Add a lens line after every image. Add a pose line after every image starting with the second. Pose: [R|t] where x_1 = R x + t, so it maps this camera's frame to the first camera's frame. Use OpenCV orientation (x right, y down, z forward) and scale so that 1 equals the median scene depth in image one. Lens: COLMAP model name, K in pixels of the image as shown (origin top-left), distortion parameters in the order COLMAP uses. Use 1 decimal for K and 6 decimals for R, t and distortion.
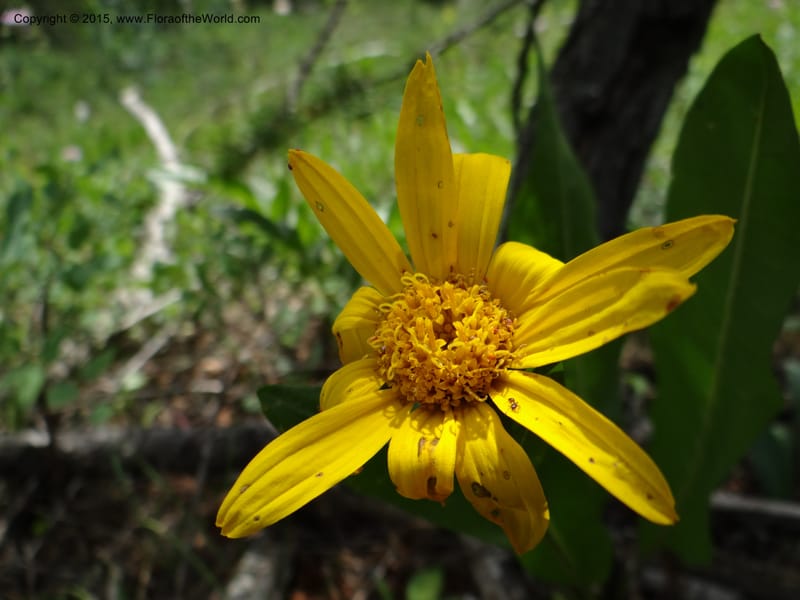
lens RADIAL K [[626.9, 0, 402.7], [0, 626.9, 299.2], [0, 0, 1]] dist [-0.007874, -0.010409]
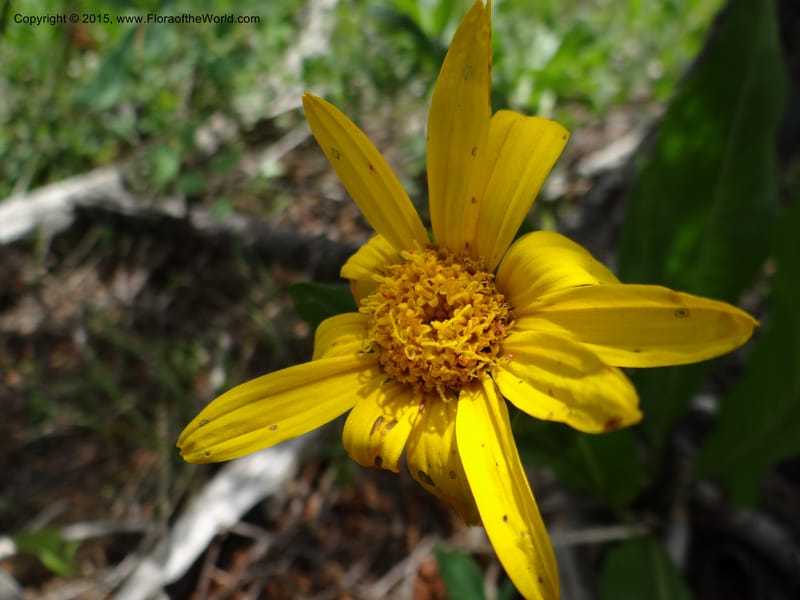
lens RADIAL K [[626.9, 0, 402.1], [0, 626.9, 300.5], [0, 0, 1]] dist [-0.007874, -0.010409]
pose [[0.951734, 0.253562, -0.172944, 0.177763], [-0.193834, 0.933437, 0.301866, -0.246899], [0.237974, -0.253774, 0.937533, 0.104925]]
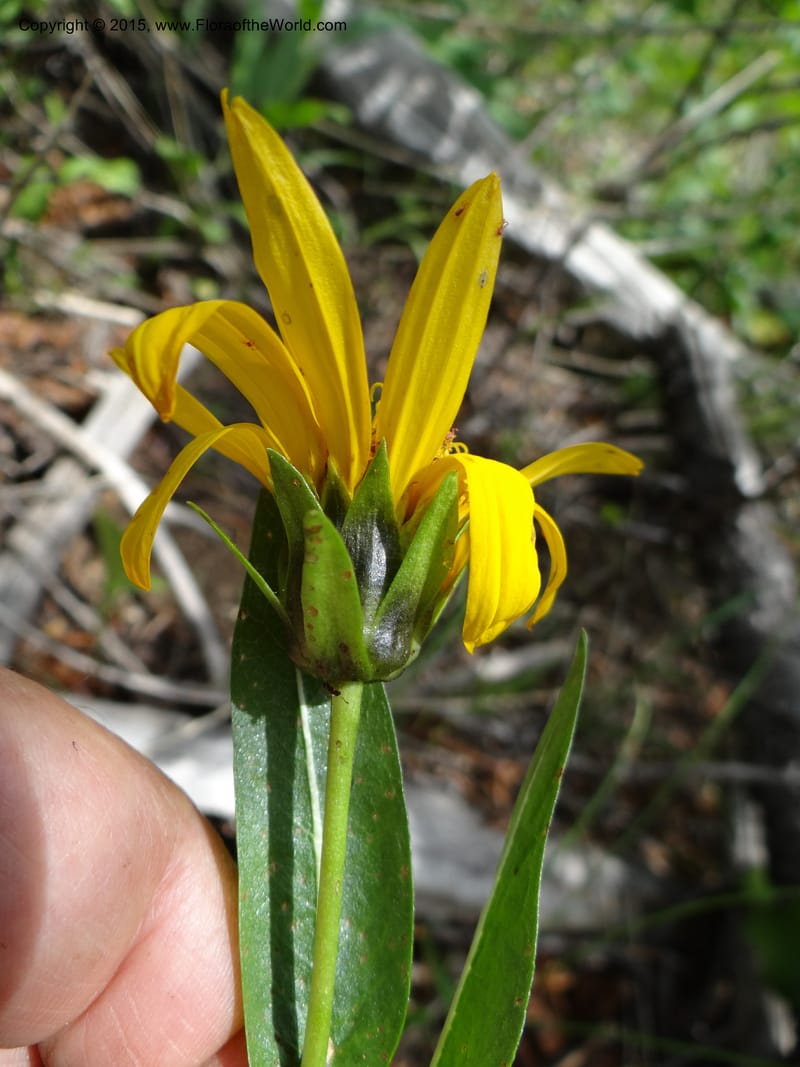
lens RADIAL K [[836.1, 0, 401.6], [0, 836.1, 526.6], [0, 0, 1]] dist [-0.007874, -0.010409]
pose [[0.023121, 0.893071, -0.449322, -1.153212], [-0.797405, 0.287561, 0.530523, 0.475552], [0.603002, 0.346025, 0.718787, 1.436033]]
